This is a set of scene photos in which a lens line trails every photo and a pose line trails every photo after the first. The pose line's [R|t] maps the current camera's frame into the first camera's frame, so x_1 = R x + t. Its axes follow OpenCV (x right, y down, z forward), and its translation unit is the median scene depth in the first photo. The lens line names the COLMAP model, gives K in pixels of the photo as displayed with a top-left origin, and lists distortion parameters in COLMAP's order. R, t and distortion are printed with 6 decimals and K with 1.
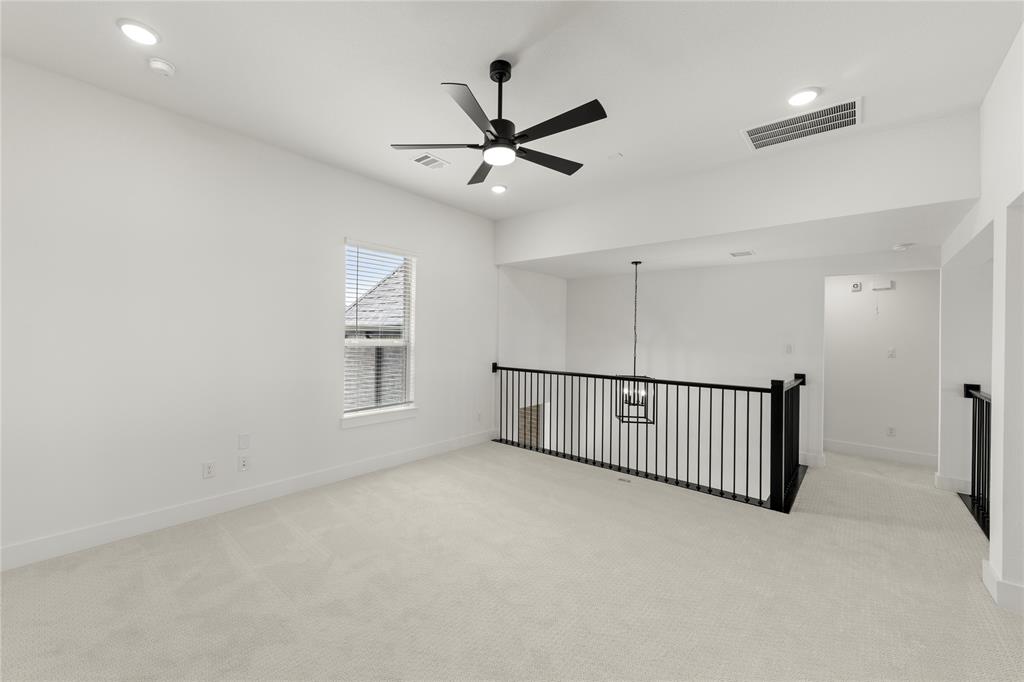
lens RADIAL K [[411.5, 0, 516.5], [0, 411.5, 339.4], [0, 0, 1]] dist [0.005192, 0.000356]
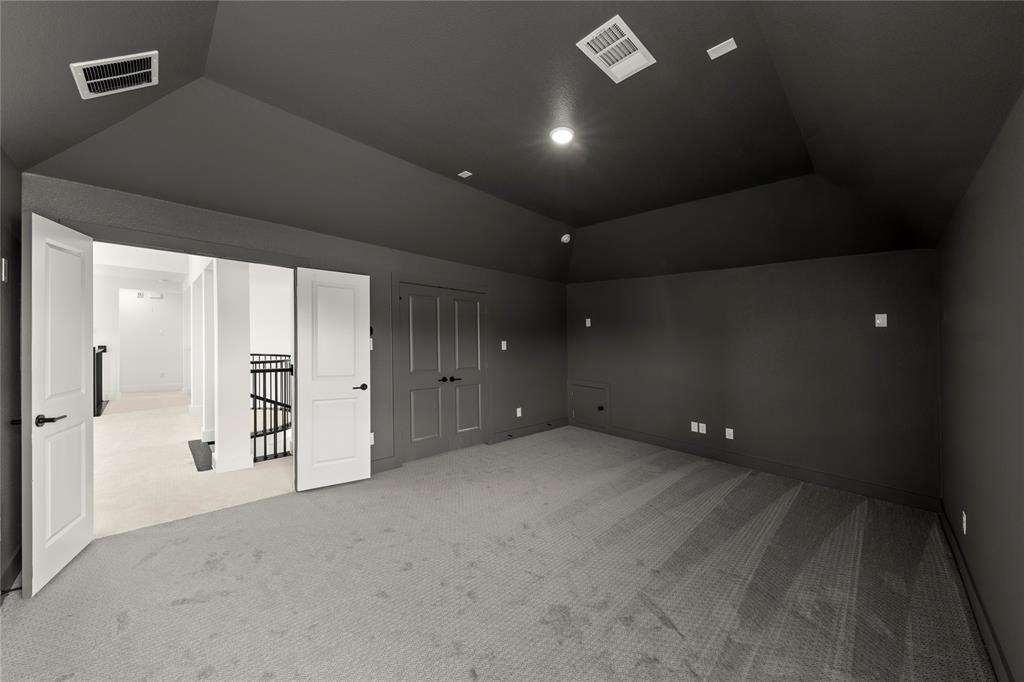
lens RADIAL K [[365.2, 0, 511.9], [0, 365.2, 338.6], [0, 0, 1]] dist [0.000922, 0.000055]
pose [[0.098635, -0.015632, 0.995001, -0.594029], [-0.004051, 0.999862, 0.016110, 0.025242], [-0.995115, -0.005620, 0.098558, -0.758689]]
